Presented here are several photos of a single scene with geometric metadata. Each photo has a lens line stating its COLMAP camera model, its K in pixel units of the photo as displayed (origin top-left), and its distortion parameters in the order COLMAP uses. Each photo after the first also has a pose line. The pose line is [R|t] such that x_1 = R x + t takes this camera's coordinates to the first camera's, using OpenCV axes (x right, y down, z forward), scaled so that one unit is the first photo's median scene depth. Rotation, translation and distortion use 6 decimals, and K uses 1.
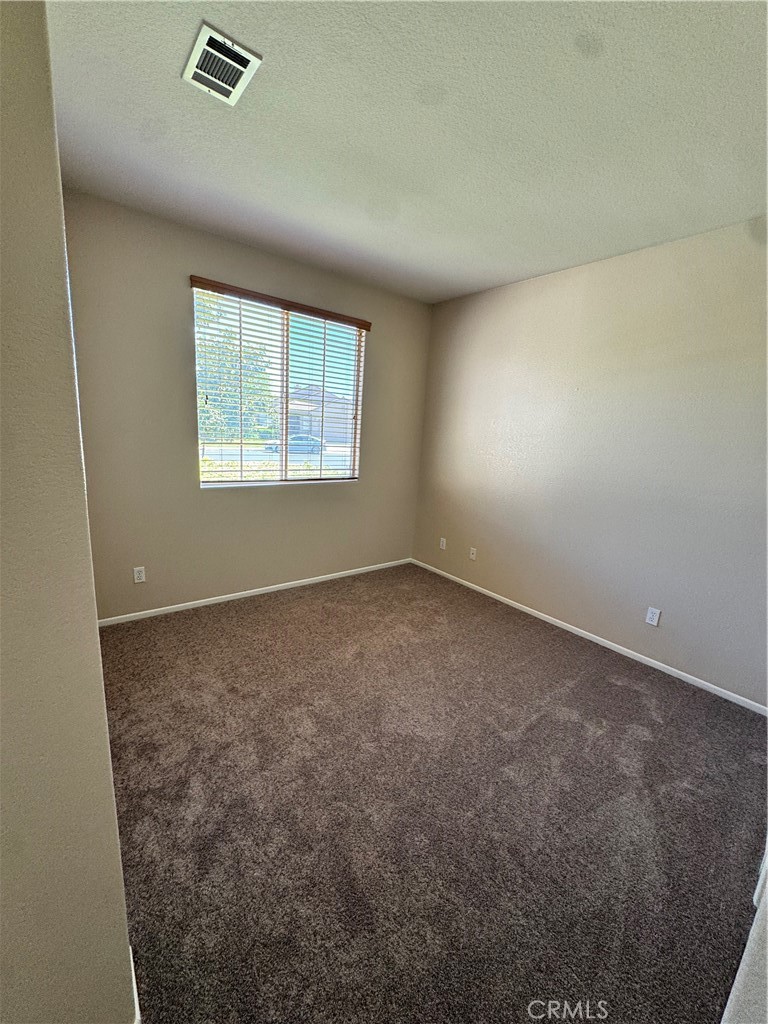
lens RADIAL K [[418.5, 0, 384.9], [0, 418.5, 510.0], [0, 0, 1]] dist [0.002338, 0.001478]
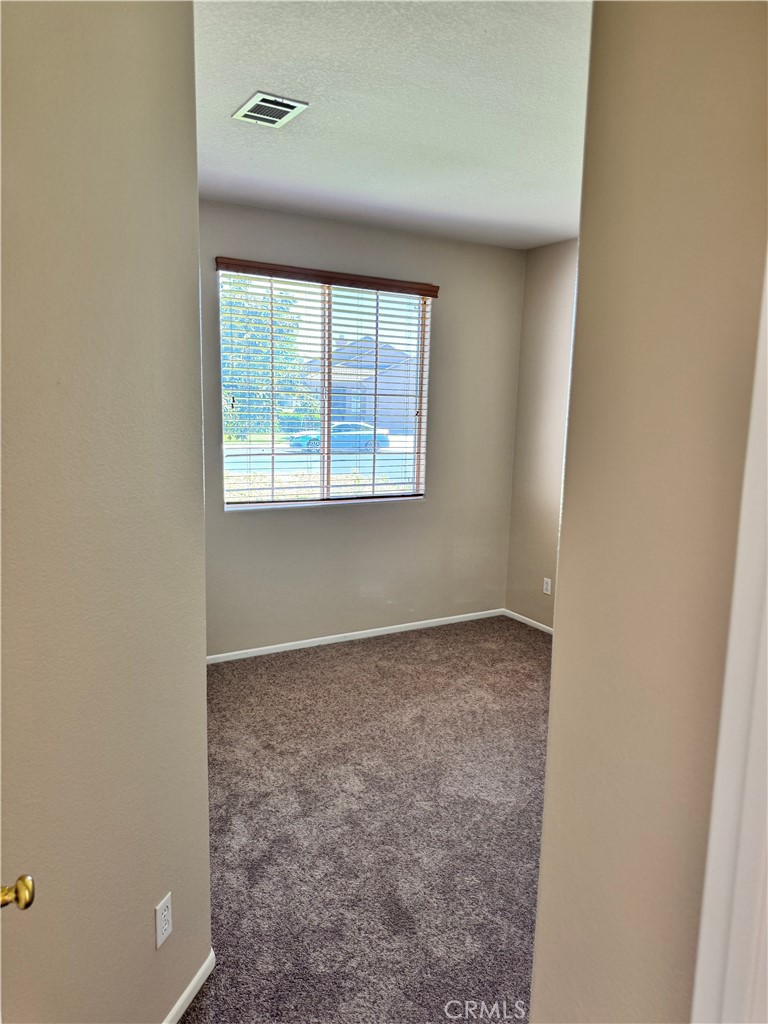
lens RADIAL K [[732.4, 0, 391.2], [0, 732.4, 519.1], [0, 0, 1]] dist [0.053125, -0.048733]
pose [[0.990100, -0.010790, -0.139945, 0.094954], [0.005438, 0.999241, -0.038566, 0.025222], [0.140255, 0.037423, 0.989408, -0.447923]]
